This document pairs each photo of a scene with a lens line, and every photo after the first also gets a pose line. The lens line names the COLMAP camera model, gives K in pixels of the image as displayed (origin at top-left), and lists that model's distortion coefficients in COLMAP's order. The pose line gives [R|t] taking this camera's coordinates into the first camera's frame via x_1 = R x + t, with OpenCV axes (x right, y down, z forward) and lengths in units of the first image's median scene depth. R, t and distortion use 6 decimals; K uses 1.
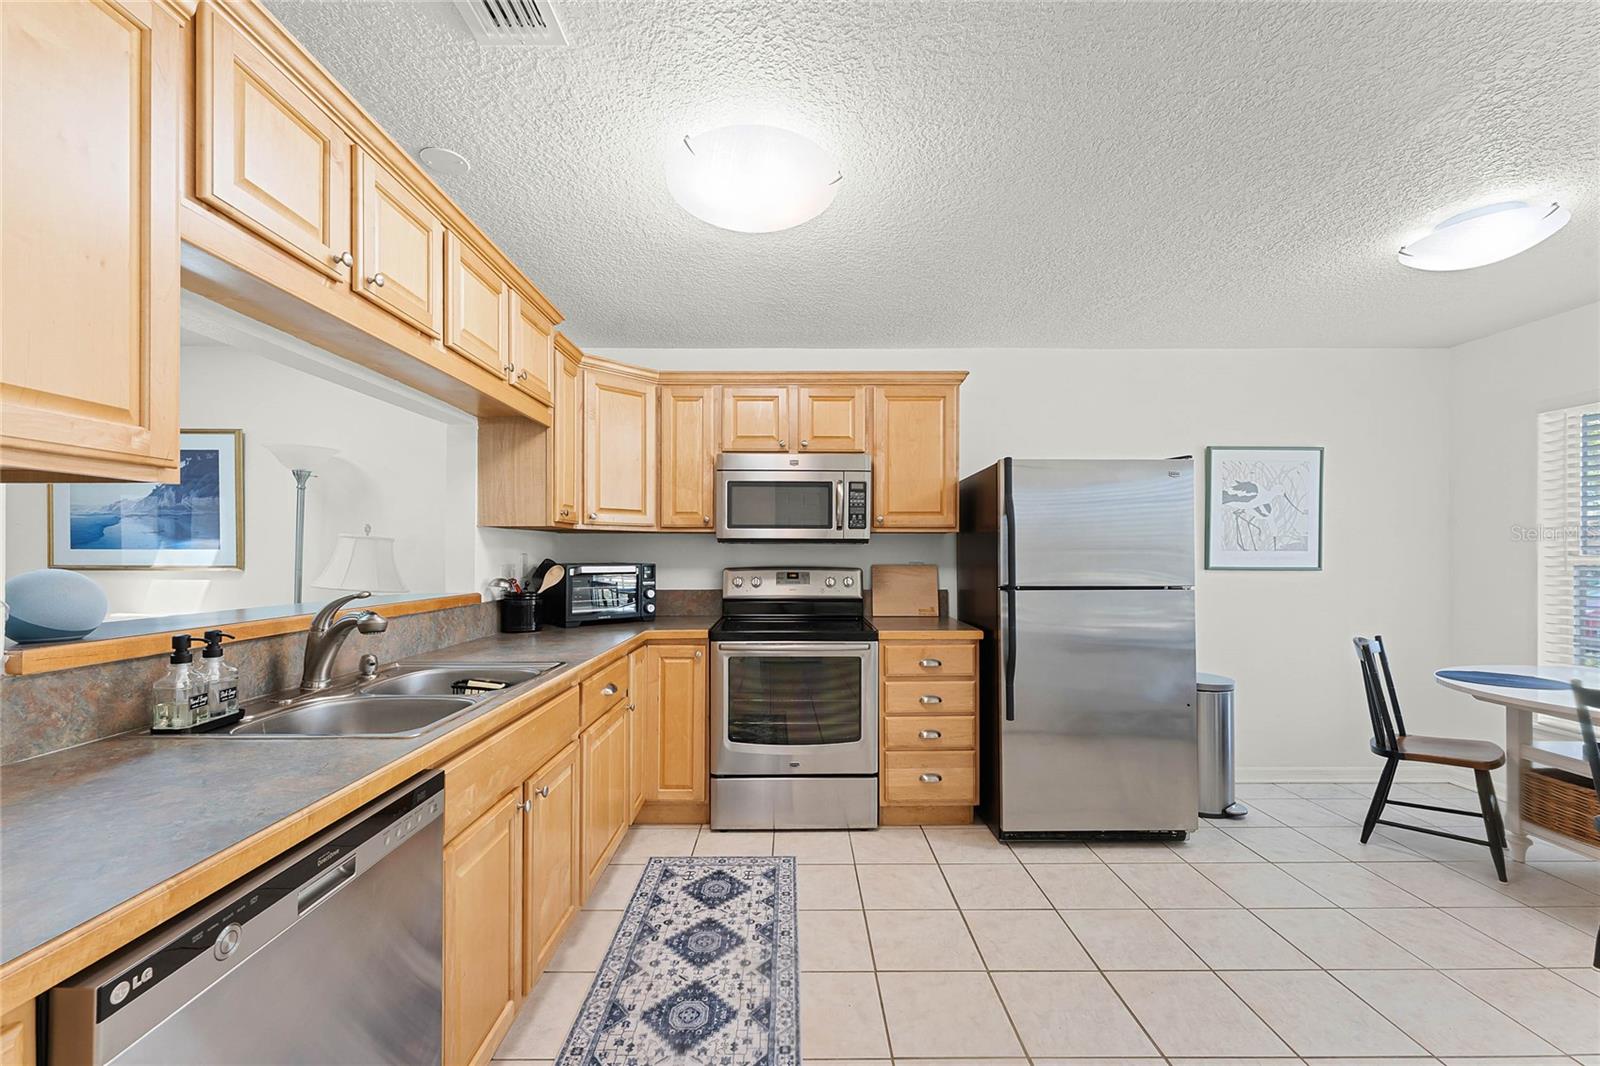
lens RADIAL K [[645.1, 0, 796.4], [0, 645.1, 535.9], [0, 0, 1]] dist [-0.000200, 0.000353]
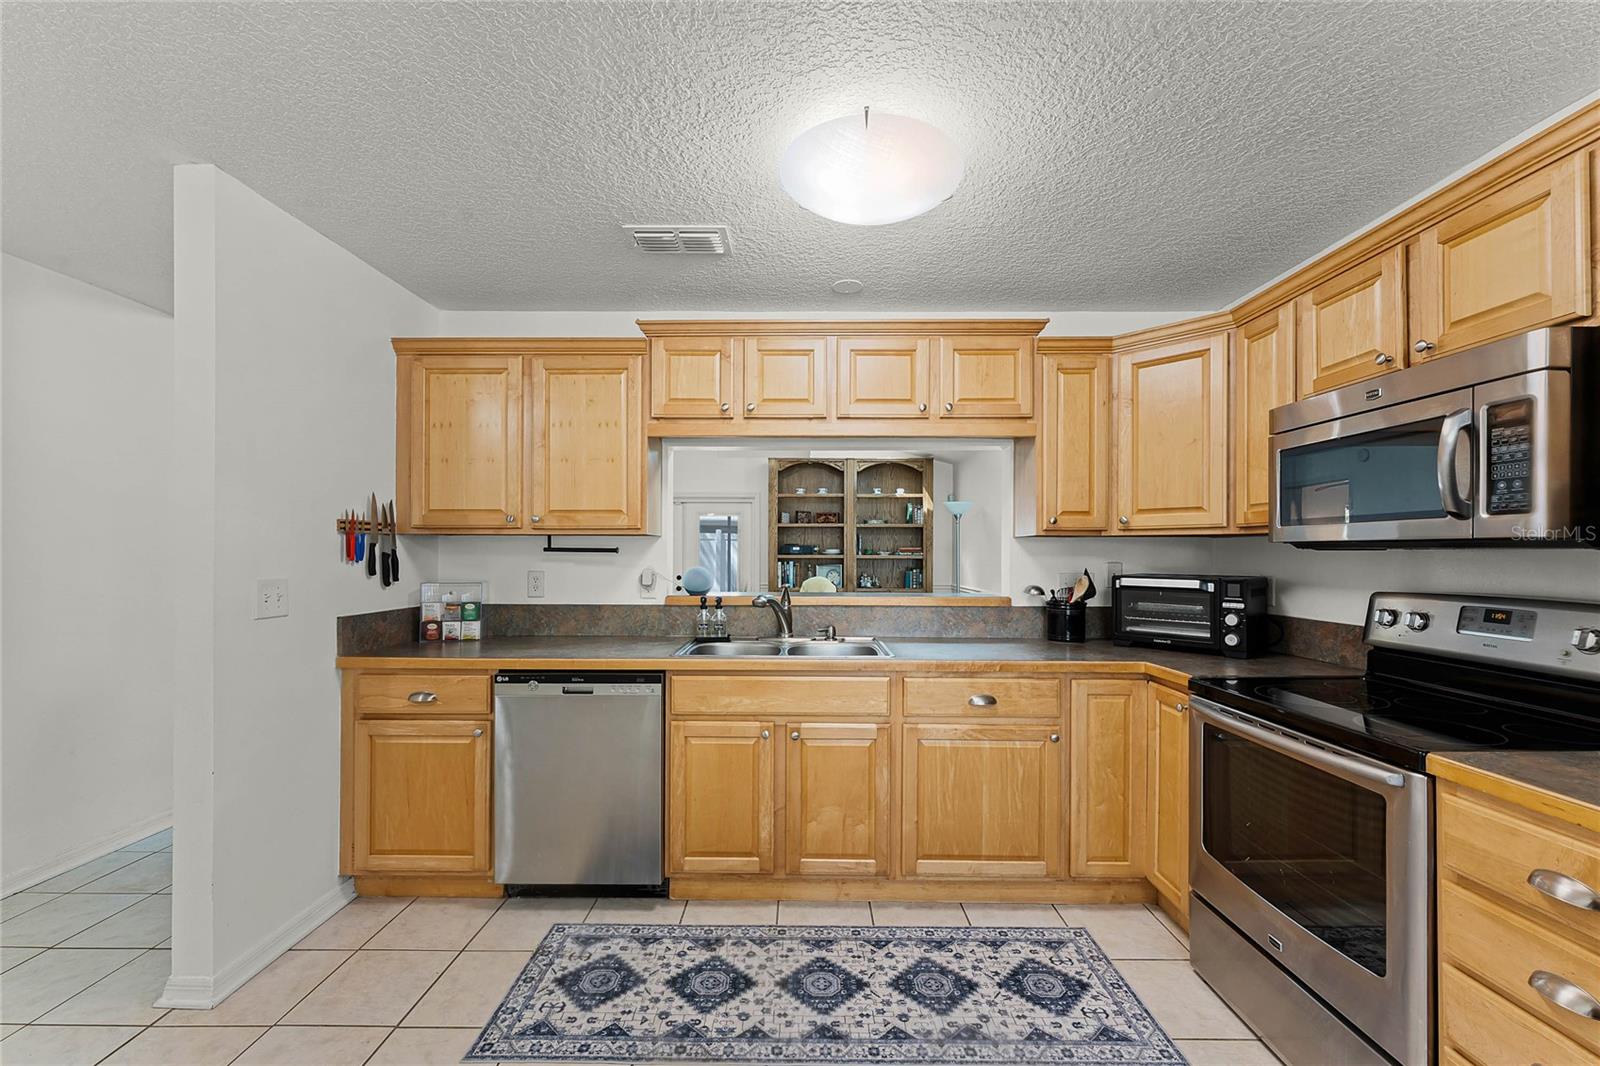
lens RADIAL K [[645.1, 0, 796.4], [0, 645.1, 535.9], [0, 0, 1]] dist [-0.000200, 0.000353]
pose [[-0.012473, -0.027692, -0.999539, 0.713381], [0.021945, 0.999368, -0.027961, 0.006899], [0.999681, -0.022283, -0.011857, 0.737175]]
